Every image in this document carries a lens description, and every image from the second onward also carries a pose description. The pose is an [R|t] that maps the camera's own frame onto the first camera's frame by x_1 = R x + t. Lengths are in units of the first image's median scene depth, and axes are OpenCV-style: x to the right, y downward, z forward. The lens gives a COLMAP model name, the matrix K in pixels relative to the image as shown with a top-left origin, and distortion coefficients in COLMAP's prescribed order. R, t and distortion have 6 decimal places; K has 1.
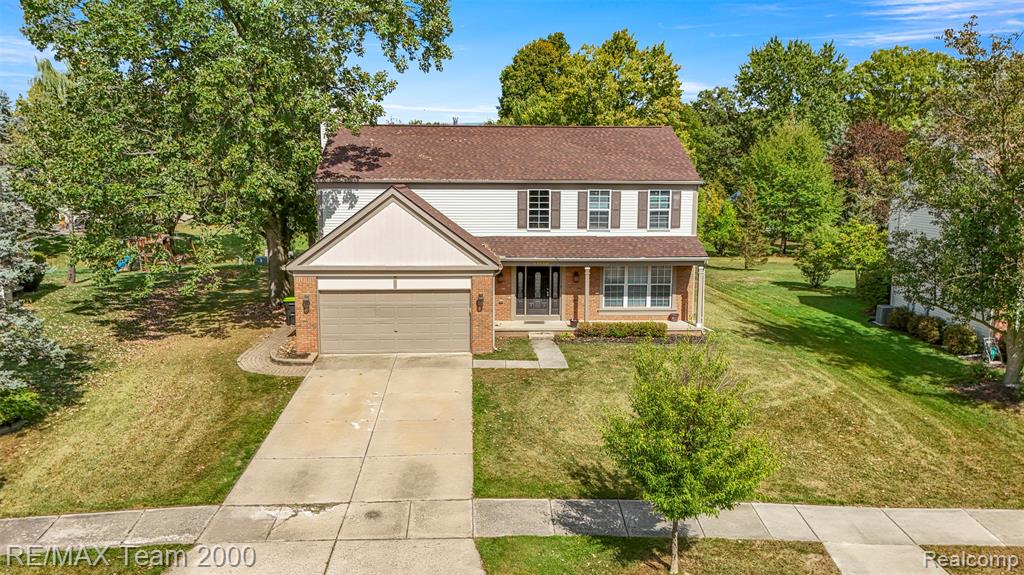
lens RADIAL K [[752.6, 0, 510.2], [0, 752.6, 289.6], [0, 0, 1]] dist [0.035218, -0.005113]
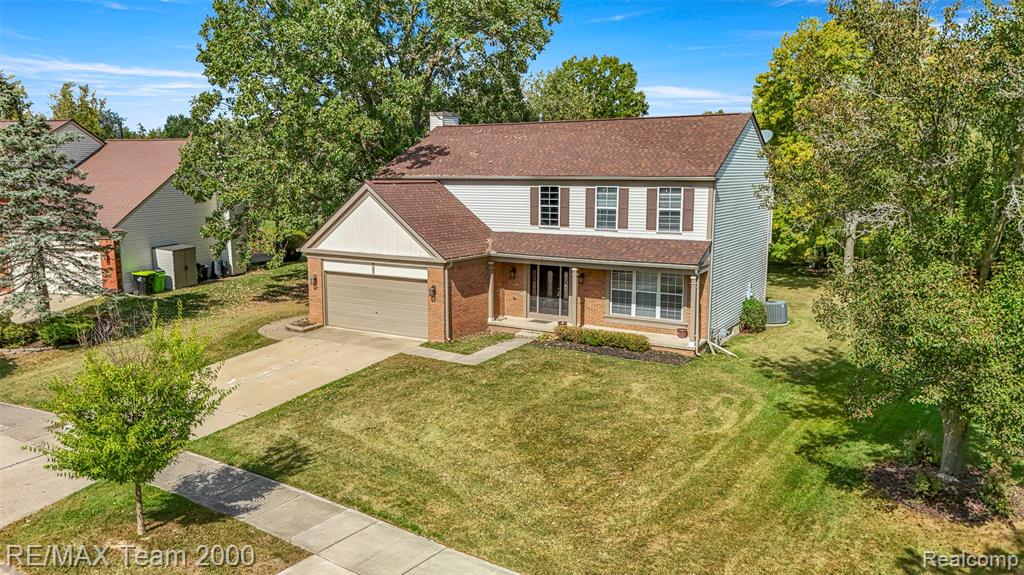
lens RADIAL K [[752.6, 0, 508.5], [0, 752.6, 286.5], [0, 0, 1]] dist [0.035218, -0.005113]
pose [[0.826634, 0.079406, -0.557109, 0.543804], [-0.080634, 0.996492, 0.022388, -0.020792], [0.556933, 0.026416, 0.830137, 0.166375]]
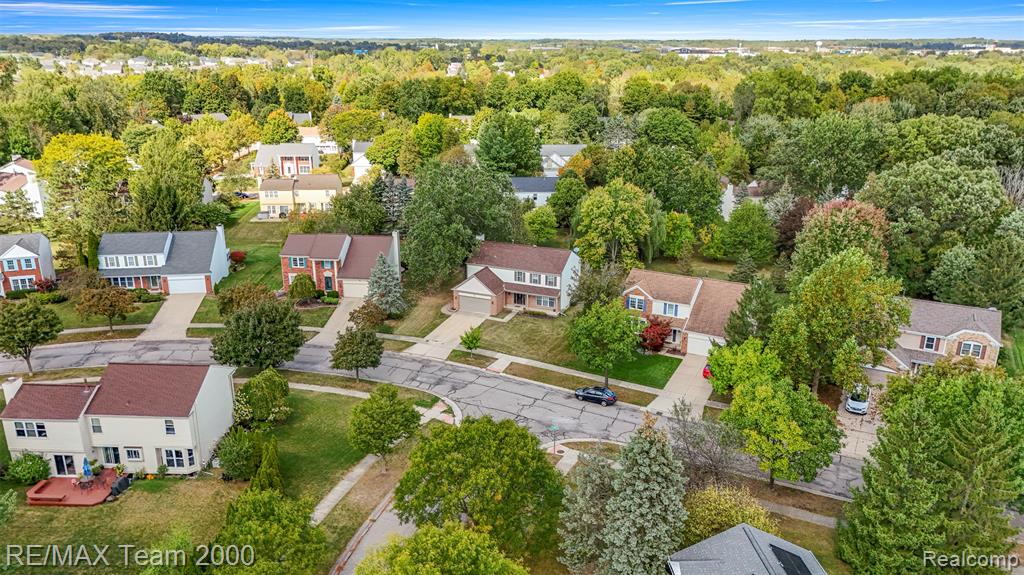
lens RADIAL K [[752.6, 0, 510.5], [0, 752.6, 286.9], [0, 0, 1]] dist [0.035218, -0.005113]
pose [[0.898383, 0.136460, -0.417475, 1.530868], [-0.066879, 0.981928, 0.177044, -0.702528], [0.434090, -0.131133, 0.891274, -2.287778]]
